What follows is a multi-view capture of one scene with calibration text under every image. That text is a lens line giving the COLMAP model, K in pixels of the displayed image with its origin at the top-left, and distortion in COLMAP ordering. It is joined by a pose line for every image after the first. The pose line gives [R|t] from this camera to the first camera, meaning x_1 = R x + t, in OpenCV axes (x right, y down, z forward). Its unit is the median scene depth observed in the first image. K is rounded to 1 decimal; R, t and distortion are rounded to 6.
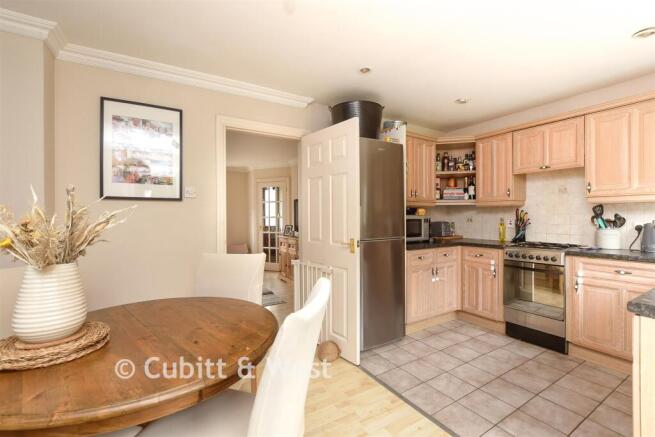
lens RADIAL K [[285.9, 0, 327.0], [0, 285.9, 217.4], [0, 0, 1]] dist [0.001559, 0.000165]
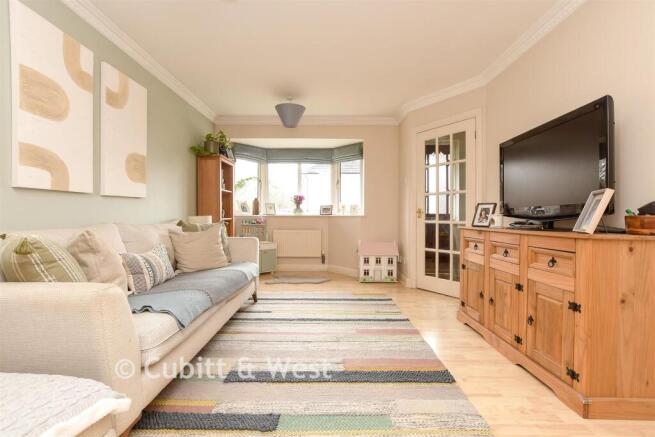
lens RADIAL K [[285.9, 0, 325.5], [0, 285.9, 219.1], [0, 0, 1]] dist [0.001559, 0.000165]
pose [[0.848274, 0.009099, -0.529480, -0.096664], [-0.006778, 0.999957, 0.006326, 0.046174], [0.529515, -0.001777, 0.848299, 0.438409]]
